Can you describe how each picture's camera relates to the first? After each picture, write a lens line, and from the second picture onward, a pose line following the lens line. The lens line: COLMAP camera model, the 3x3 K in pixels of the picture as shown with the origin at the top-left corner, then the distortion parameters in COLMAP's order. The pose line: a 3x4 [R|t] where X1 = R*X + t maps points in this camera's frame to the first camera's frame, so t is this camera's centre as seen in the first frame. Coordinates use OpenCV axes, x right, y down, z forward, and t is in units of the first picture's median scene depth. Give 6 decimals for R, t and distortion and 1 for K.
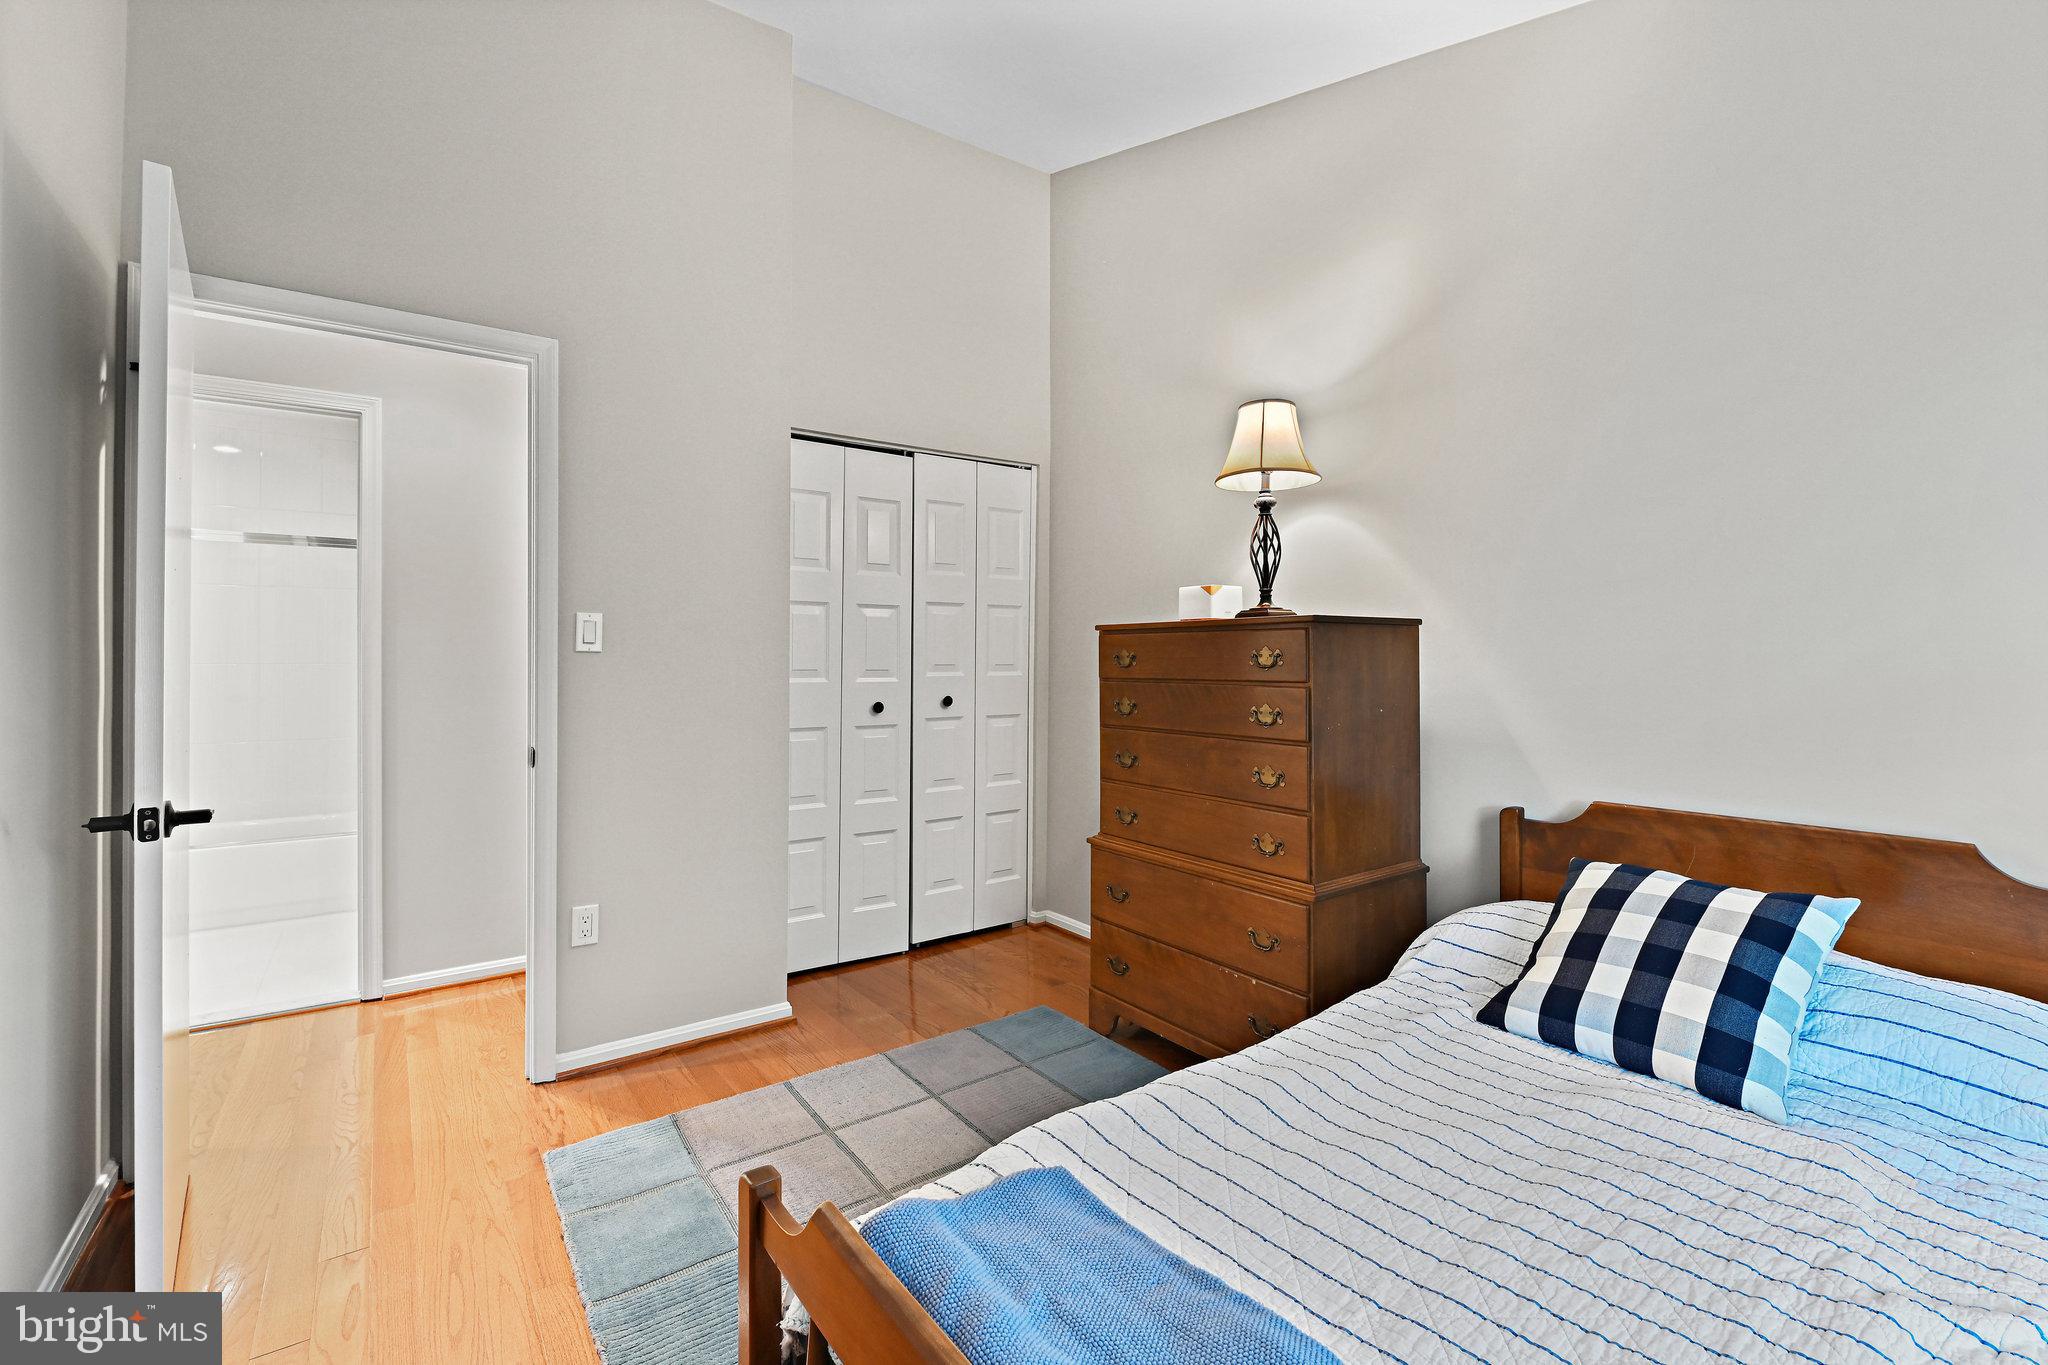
lens RADIAL K [[885.1, 0, 1020.9], [0, 885.1, 672.9], [0, 0, 1]] dist [-0.003654, 0.000347]
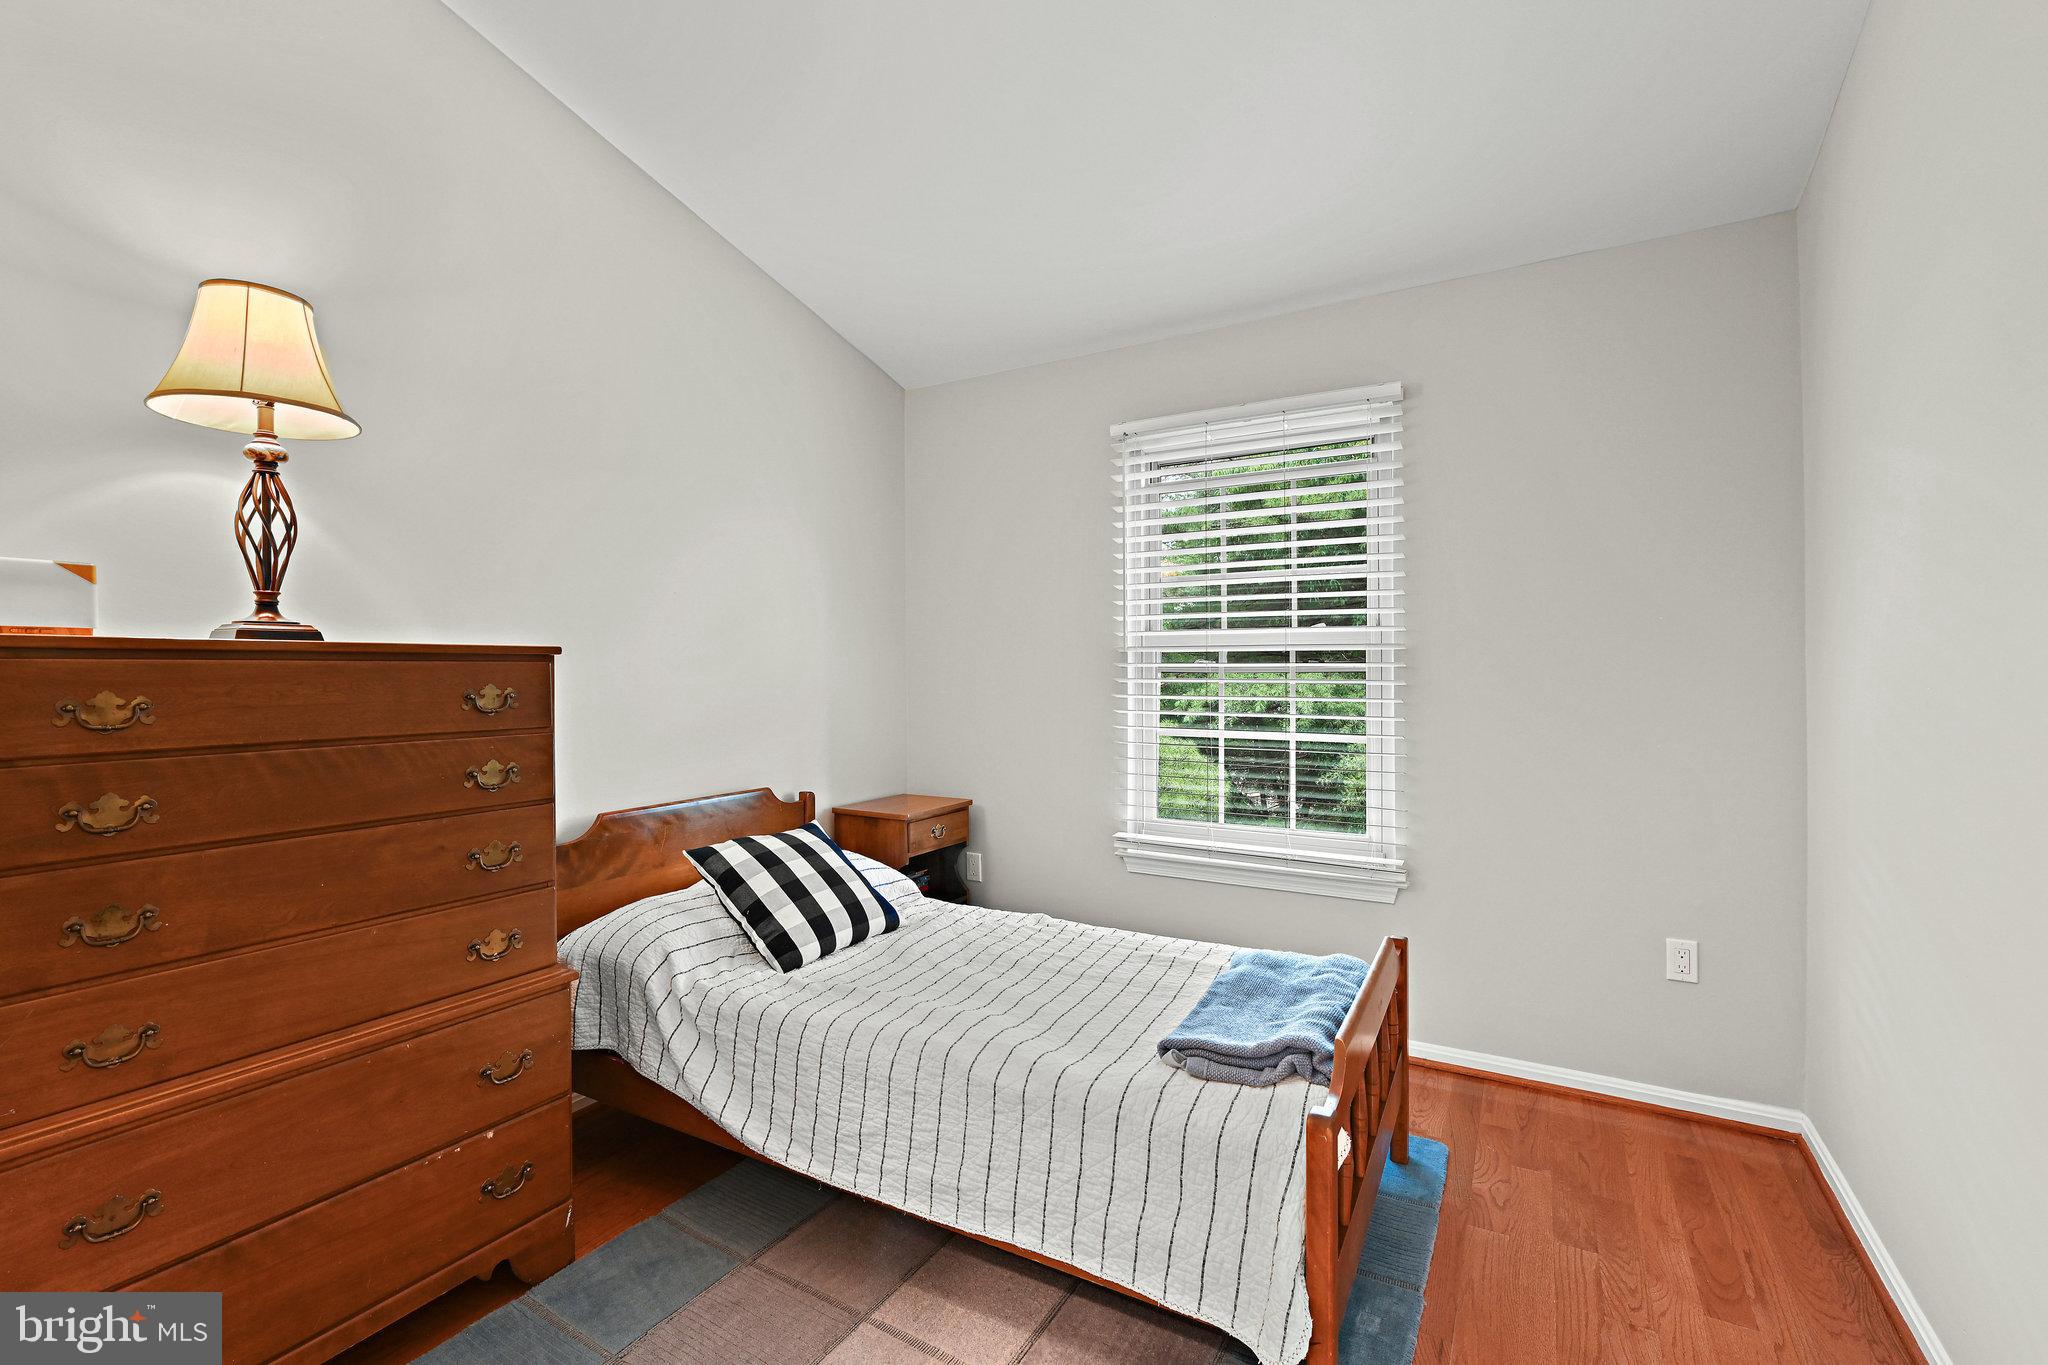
lens RADIAL K [[885.1, 0, 1027.7], [0, 885.1, 674.5], [0, 0, 1]] dist [-0.003654, 0.000347]
pose [[-0.408403, -0.005586, 0.912785, -0.560208], [0.015731, 0.999790, 0.013157, -0.038375], [-0.912666, 0.019732, -0.408229, 0.825394]]
